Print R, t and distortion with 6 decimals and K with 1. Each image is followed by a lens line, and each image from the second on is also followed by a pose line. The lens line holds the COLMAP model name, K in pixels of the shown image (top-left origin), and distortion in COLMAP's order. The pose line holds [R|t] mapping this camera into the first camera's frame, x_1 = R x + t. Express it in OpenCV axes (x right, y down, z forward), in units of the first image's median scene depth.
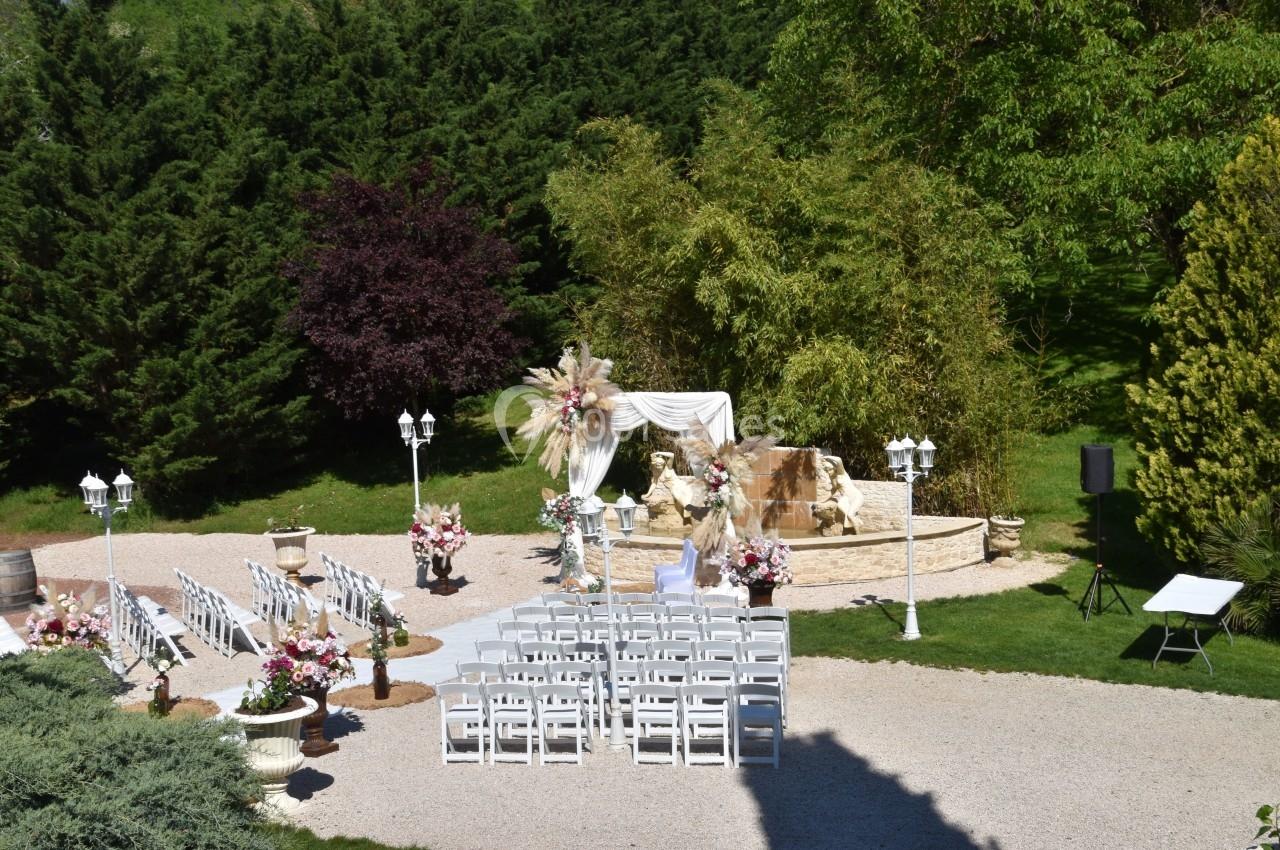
lens RADIAL K [[1621.5, 0, 644.2], [0, 1621.5, 422.6], [0, 0, 1]] dist [0.126334, 0.000000]
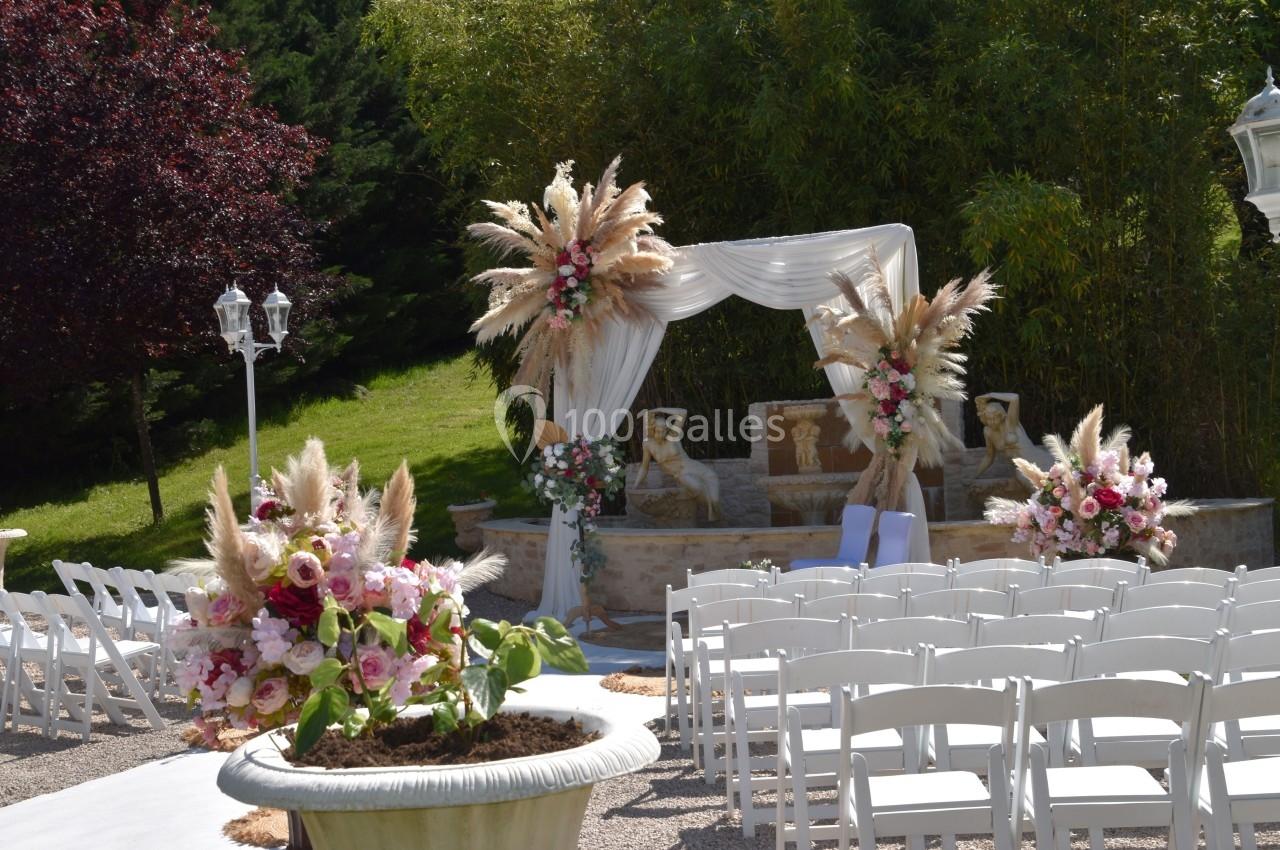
lens RADIAL K [[1678.7, 0, 662.3], [0, 1678.7, 422.7], [0, 0, 1]] dist [0.158122, 0.000000]
pose [[0.971745, -0.000577, 0.236033, -0.140821], [0.023835, 0.995125, -0.095693, 0.087109], [-0.234828, 0.098615, 0.967022, 0.470497]]
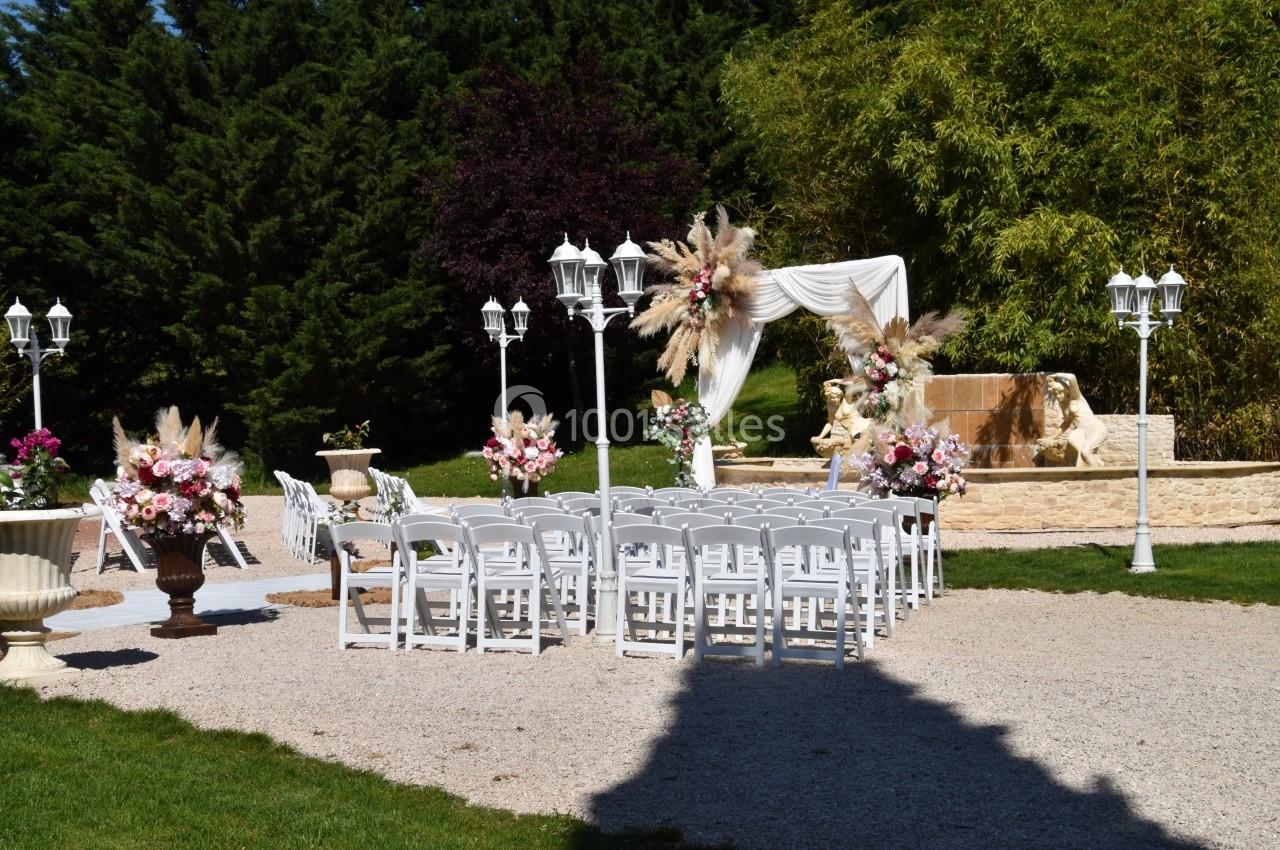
lens RADIAL K [[1678.7, 0, 642.9], [0, 1678.7, 436.1], [0, 0, 1]] dist [0.158122, 0.000000]
pose [[0.981492, 0.027636, -0.189501, 0.077301], [-0.039231, 0.997562, -0.057708, 0.101898], [0.187444, 0.064074, 0.980183, 0.229364]]
